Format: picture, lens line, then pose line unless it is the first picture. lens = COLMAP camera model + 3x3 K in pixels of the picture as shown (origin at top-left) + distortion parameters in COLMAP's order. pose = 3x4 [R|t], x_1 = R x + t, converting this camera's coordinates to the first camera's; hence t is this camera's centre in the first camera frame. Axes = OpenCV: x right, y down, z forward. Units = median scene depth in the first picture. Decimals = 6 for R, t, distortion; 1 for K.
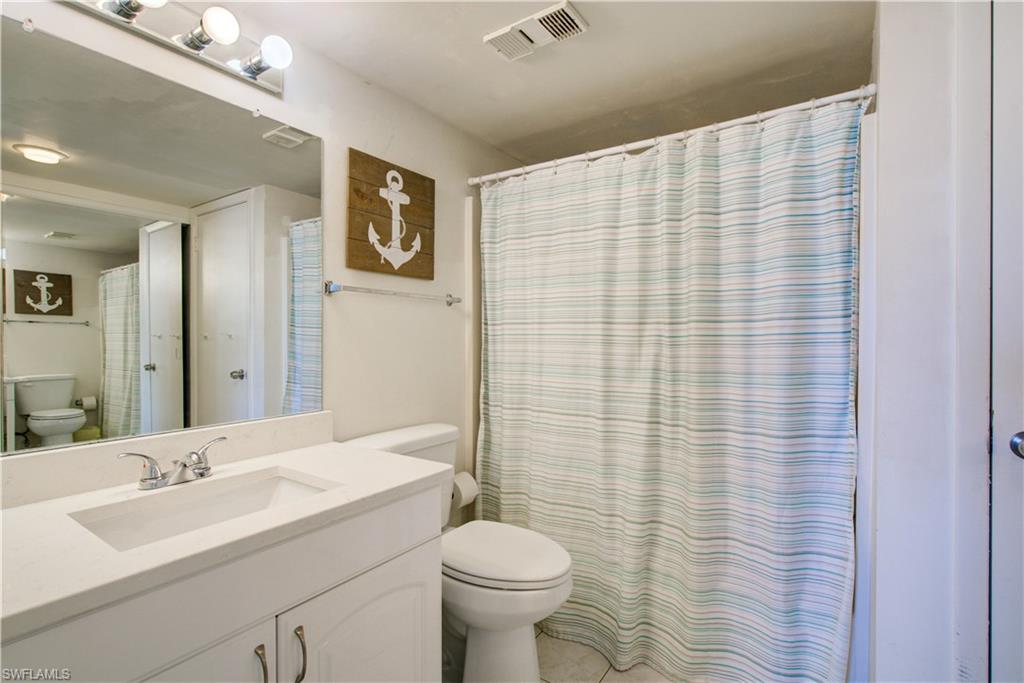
lens RADIAL K [[474.0, 0, 512.0], [0, 474.0, 341.5], [0, 0, 1]] dist [-0.002153, -0.000681]
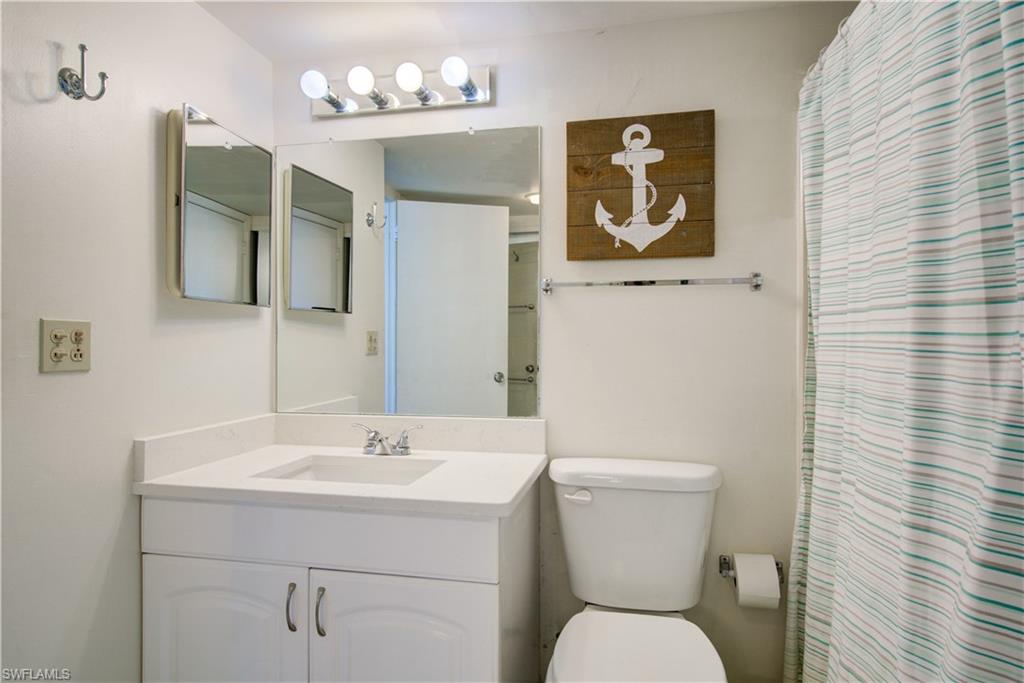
lens RADIAL K [[569.2, 0, 512.0], [0, 569.2, 341.5], [0, 0, 1]] dist [0.005117, 0.000274]
pose [[0.389135, 0.000113, -0.921181, 0.532576], [-0.005426, 0.999983, -0.002170, -0.002429], [0.921165, 0.005843, 0.389129, 0.453631]]
